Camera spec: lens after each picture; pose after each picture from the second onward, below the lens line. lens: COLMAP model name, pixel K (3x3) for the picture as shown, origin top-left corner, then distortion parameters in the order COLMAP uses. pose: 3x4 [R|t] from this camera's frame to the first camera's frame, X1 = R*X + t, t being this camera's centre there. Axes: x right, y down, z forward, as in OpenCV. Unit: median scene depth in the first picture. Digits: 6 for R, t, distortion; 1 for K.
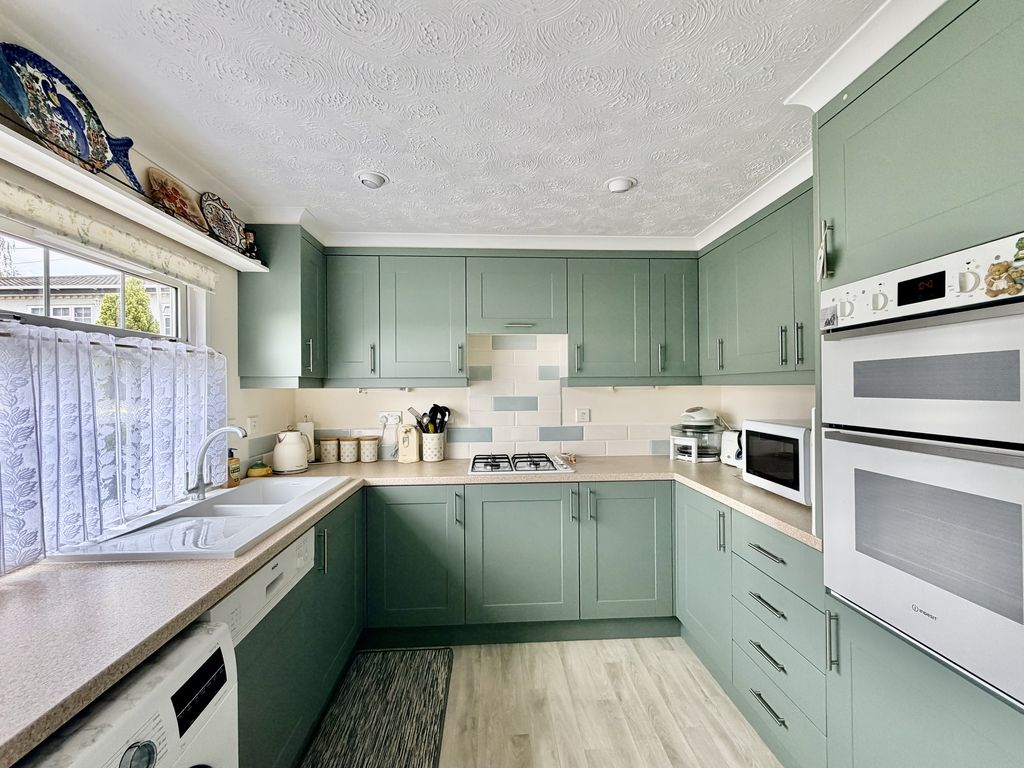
lens RADIAL K [[430.6, 0, 512.1], [0, 430.6, 385.6], [0, 0, 1]] dist [-0.002674, -0.000332]
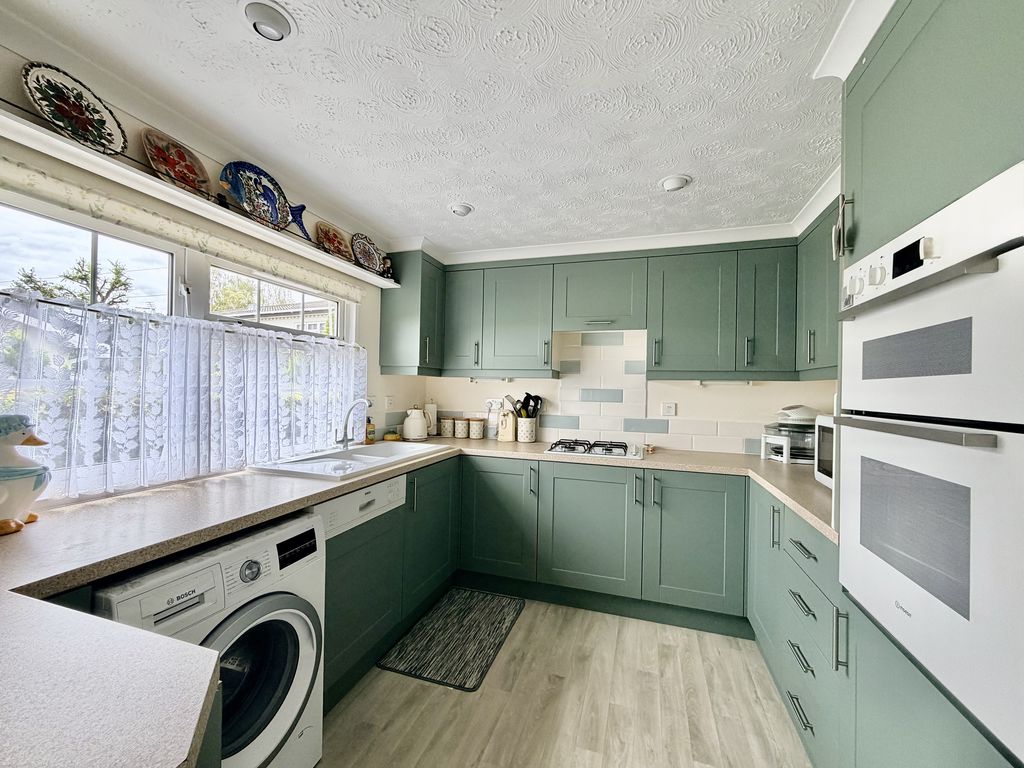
lens RADIAL K [[409.3, 0, 512.9], [0, 409.3, 385.8], [0, 0, 1]] dist [-0.000846, -0.000829]
pose [[0.933373, 0.023333, -0.358148, 0.253696], [-0.025773, 0.999666, -0.002041, 0.038666], [0.357981, 0.011135, 0.933663, -0.064890]]
